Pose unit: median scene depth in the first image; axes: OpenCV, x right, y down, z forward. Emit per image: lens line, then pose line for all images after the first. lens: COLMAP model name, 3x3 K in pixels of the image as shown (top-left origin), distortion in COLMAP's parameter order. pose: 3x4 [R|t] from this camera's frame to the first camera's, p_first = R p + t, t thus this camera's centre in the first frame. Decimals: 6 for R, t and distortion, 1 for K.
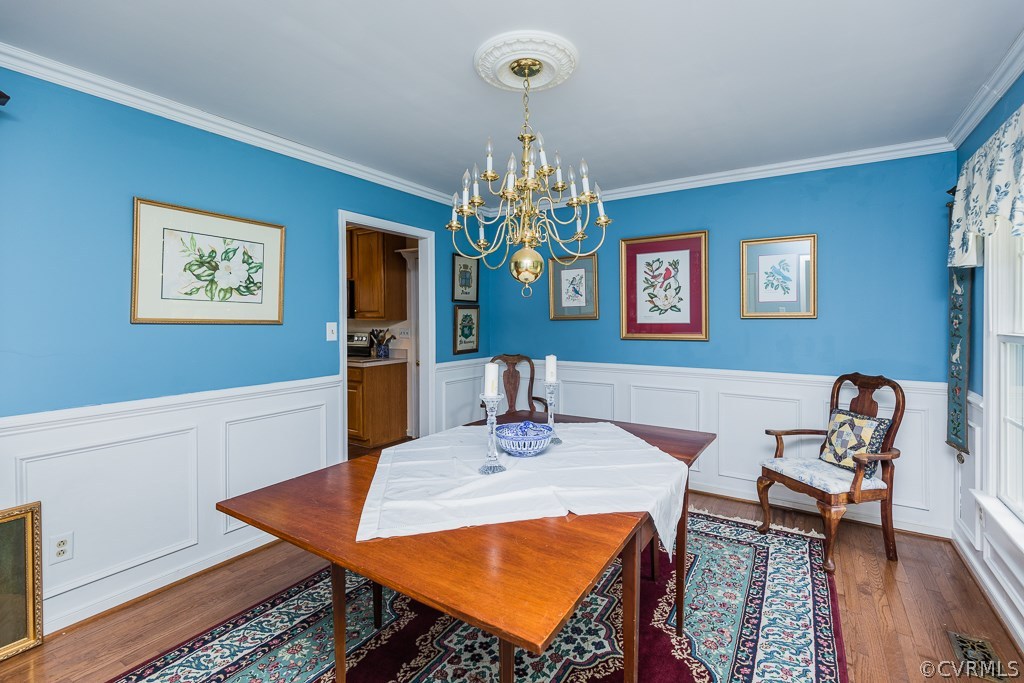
lens RADIAL K [[453.3, 0, 498.6], [0, 453.3, 318.5], [0, 0, 1]] dist [0.001413, 0.000307]
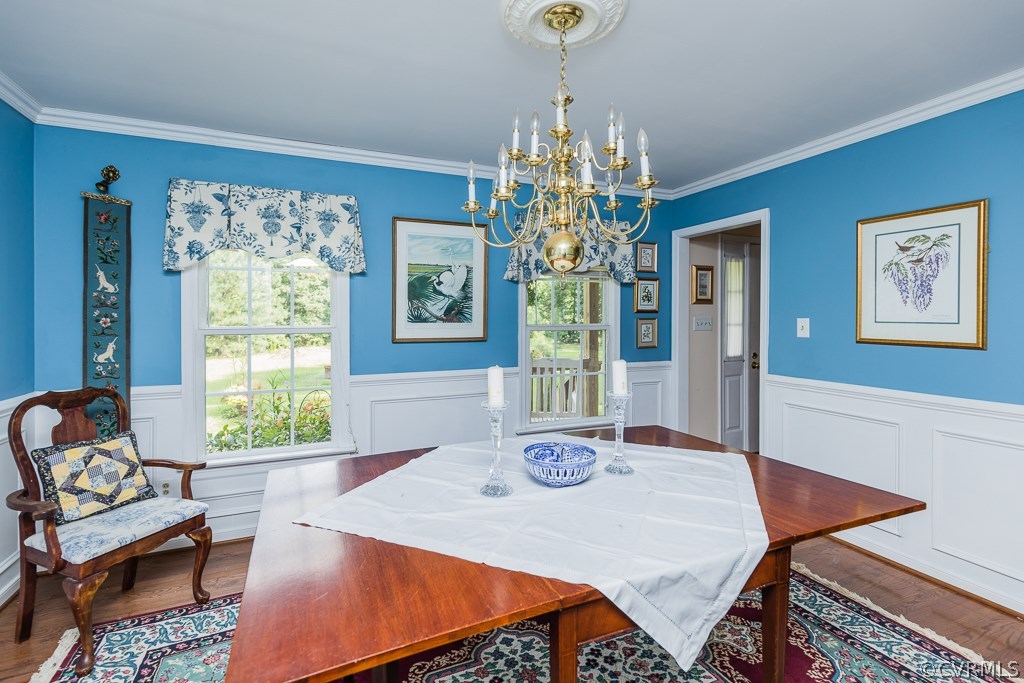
lens RADIAL K [[453.3, 0, 498.6], [0, 453.3, 318.5], [0, 0, 1]] dist [0.001413, 0.000307]
pose [[-0.827072, 0.000351, 0.562096, -0.317476], [0.004536, 0.999971, 0.006050, 0.001866], [-0.562077, 0.007553, -0.827050, 1.780640]]
